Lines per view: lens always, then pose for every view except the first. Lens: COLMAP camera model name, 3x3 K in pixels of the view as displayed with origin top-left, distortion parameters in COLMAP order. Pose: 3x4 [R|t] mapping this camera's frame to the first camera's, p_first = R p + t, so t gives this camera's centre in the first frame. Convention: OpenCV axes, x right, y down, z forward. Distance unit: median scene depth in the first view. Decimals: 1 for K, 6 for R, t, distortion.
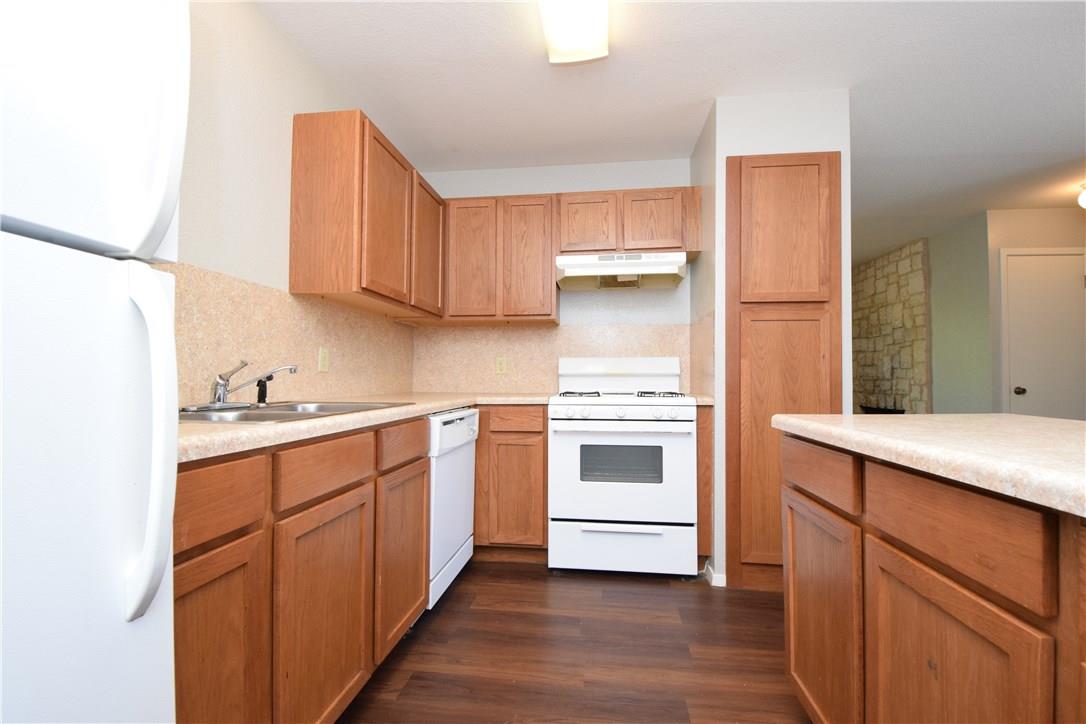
lens RADIAL K [[476.6, 0, 538.2], [0, 476.6, 363.8], [0, 0, 1]] dist [-0.018104, -0.004910]
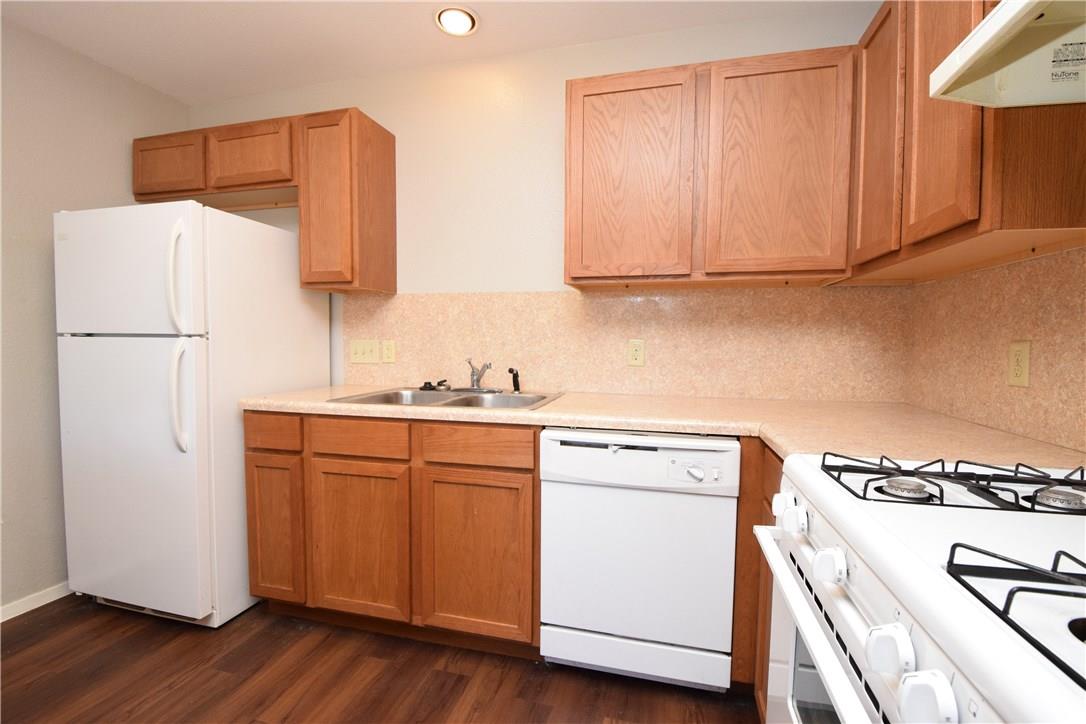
lens RADIAL K [[478.4, 0, 542.4], [0, 478.4, 361.2], [0, 0, 1]] dist [-0.000847, 0.000029]
pose [[-0.114451, 0.036332, -0.992764, 0.237155], [0.016482, 0.999263, 0.034670, -0.013413], [0.993292, -0.012395, -0.114965, 0.435936]]
